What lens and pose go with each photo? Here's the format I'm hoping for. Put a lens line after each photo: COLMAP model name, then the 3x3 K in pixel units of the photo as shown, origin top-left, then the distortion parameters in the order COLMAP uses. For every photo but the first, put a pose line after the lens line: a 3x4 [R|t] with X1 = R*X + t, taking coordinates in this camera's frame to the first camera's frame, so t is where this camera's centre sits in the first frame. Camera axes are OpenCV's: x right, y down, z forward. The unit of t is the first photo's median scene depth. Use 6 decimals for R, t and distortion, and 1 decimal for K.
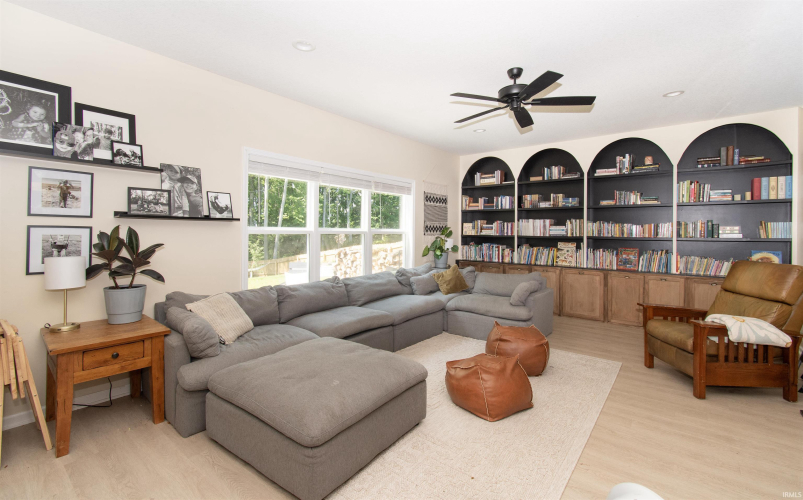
lens RADIAL K [[342.1, 0, 403.9], [0, 342.1, 232.5], [0, 0, 1]] dist [-0.000553, -0.000227]
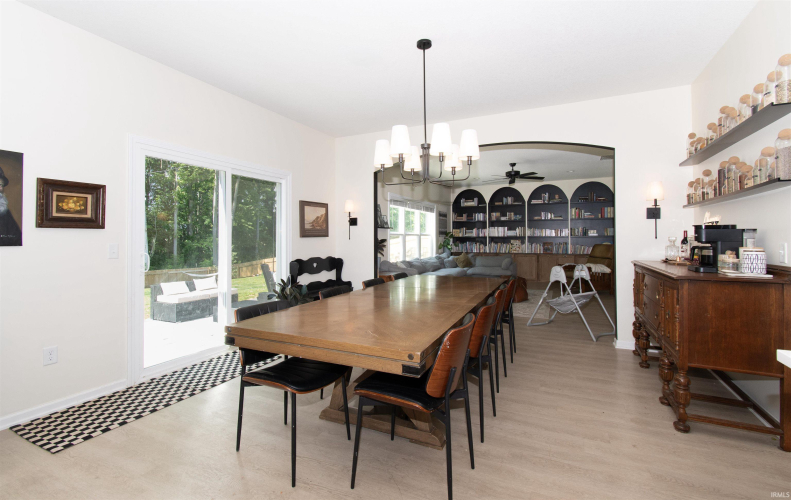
lens RADIAL K [[344.6, 0, 393.8], [0, 344.6, 231.5], [0, 0, 1]] dist [0.000268, 0.000005]
pose [[0.974370, -0.008074, 0.224805, -0.543345], [0.012998, 0.999707, -0.020432, 0.013803], [-0.224574, 0.022830, 0.974189, -0.600497]]
